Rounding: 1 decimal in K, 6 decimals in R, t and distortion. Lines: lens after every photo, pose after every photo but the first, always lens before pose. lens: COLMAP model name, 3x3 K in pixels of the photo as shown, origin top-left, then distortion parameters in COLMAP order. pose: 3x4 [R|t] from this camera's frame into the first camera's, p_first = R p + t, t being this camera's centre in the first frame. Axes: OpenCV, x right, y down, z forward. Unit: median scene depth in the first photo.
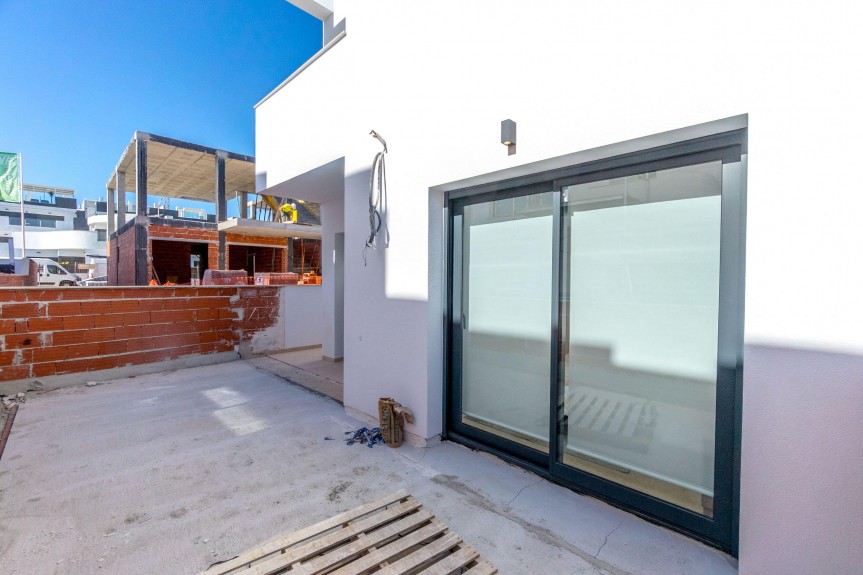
lens RADIAL K [[368.1, 0, 433.2], [0, 368.1, 286.1], [0, 0, 1]] dist [-0.004972, 0.000449]
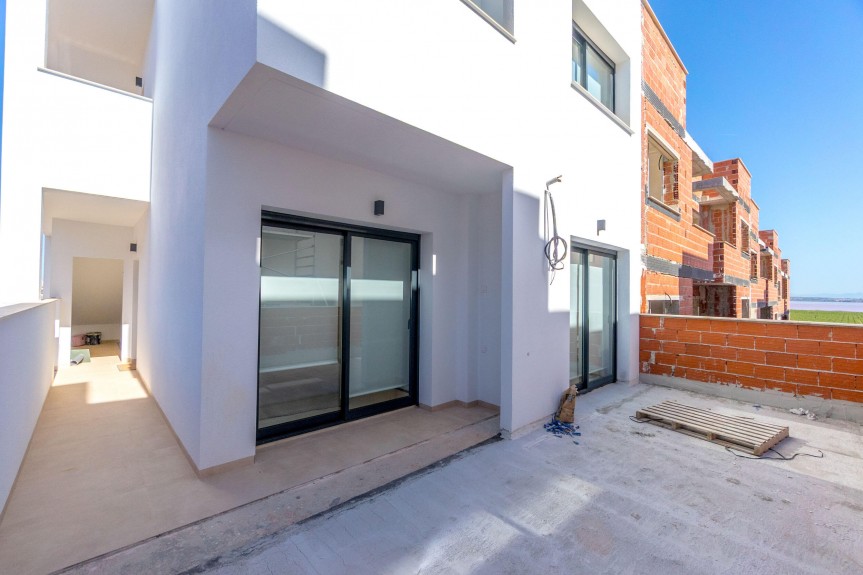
lens RADIAL K [[368.1, 0, 433.2], [0, 368.1, 286.1], [0, 0, 1]] dist [-0.004972, 0.000449]
pose [[0.049217, 0.012891, 0.998705, -1.649213], [0.005396, 0.999899, -0.013172, -0.047643], [-0.998774, 0.006037, 0.049142, 1.602791]]
